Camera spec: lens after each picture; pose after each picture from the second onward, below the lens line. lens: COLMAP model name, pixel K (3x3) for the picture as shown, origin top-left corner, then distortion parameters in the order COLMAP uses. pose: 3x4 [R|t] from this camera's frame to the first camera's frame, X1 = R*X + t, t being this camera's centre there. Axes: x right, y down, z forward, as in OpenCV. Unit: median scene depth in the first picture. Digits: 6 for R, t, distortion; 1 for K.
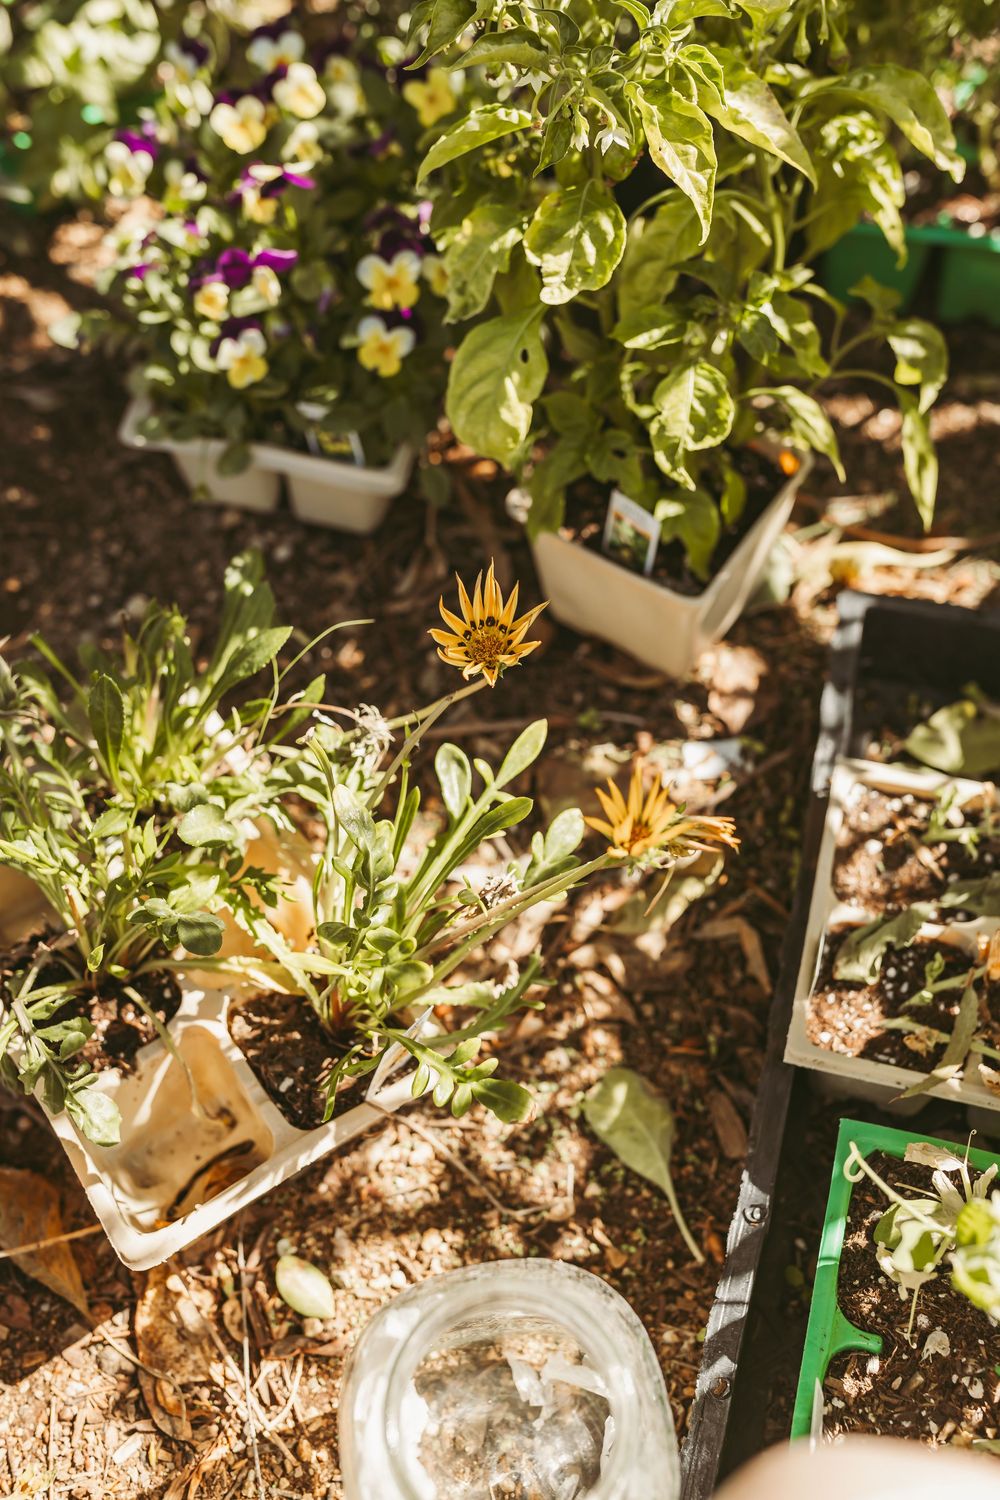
lens RADIAL K [[1433.1, 0, 500.0], [0, 1433.1, 750.0], [0, 0, 1]] dist [-0.002926, 0.017186]
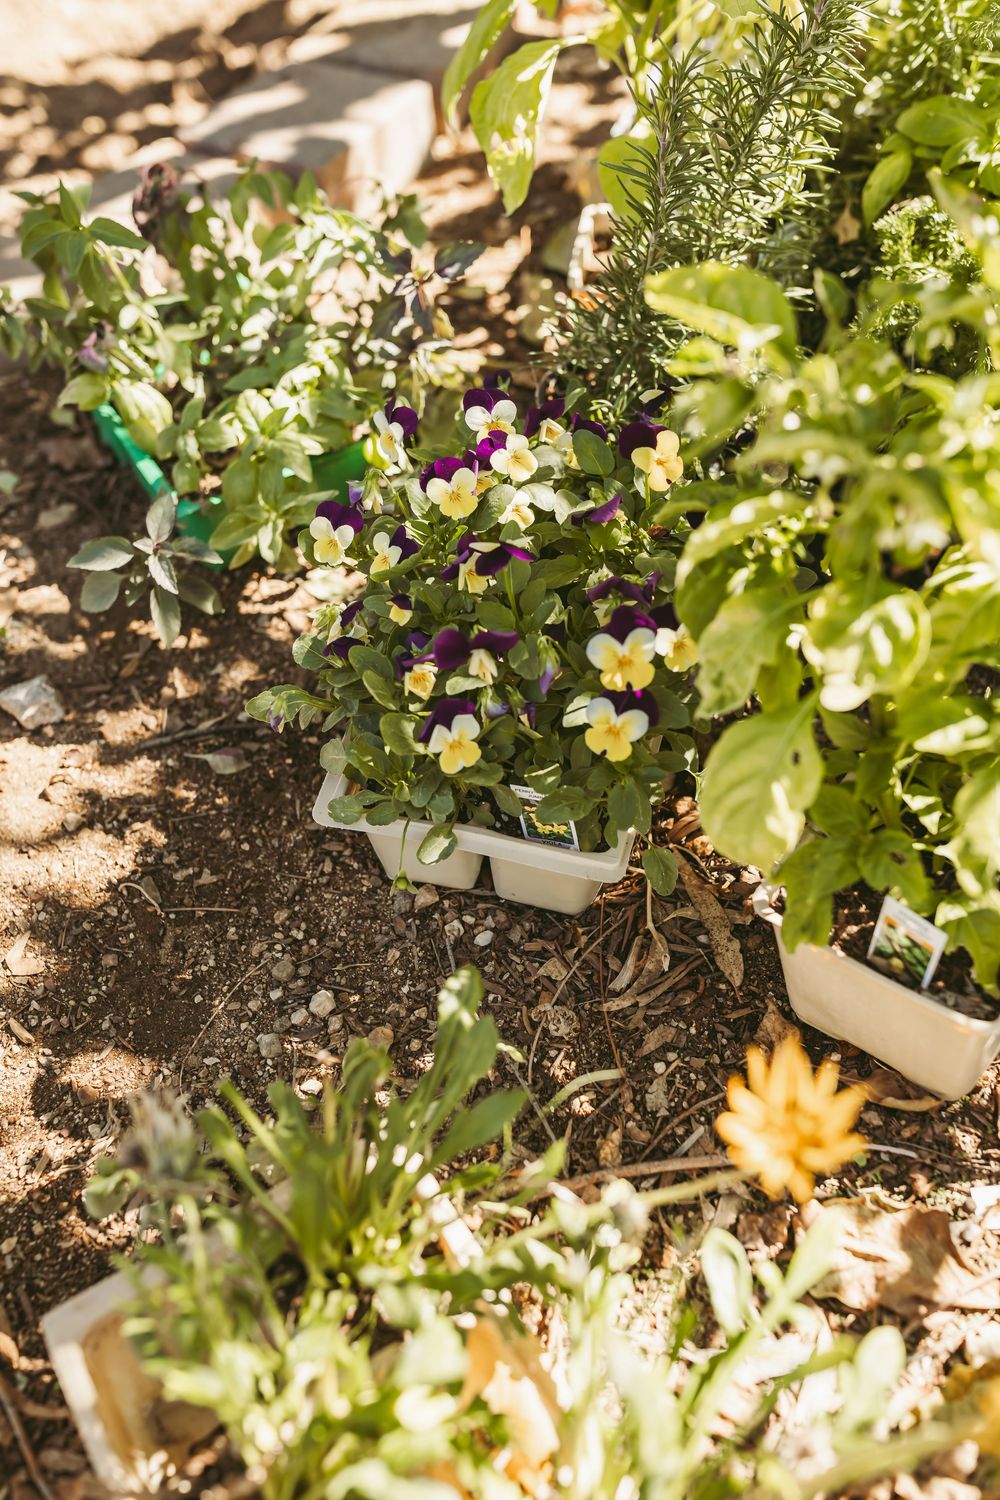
lens RADIAL K [[1433.1, 0, 500.0], [0, 1433.1, 750.0], [0, 0, 1]] dist [-0.002926, 0.017186]
pose [[0.996070, -0.007271, -0.088267, -0.071145], [-0.009473, 0.982159, -0.187811, -0.098804], [0.088057, 0.187910, 0.978231, 0.120524]]
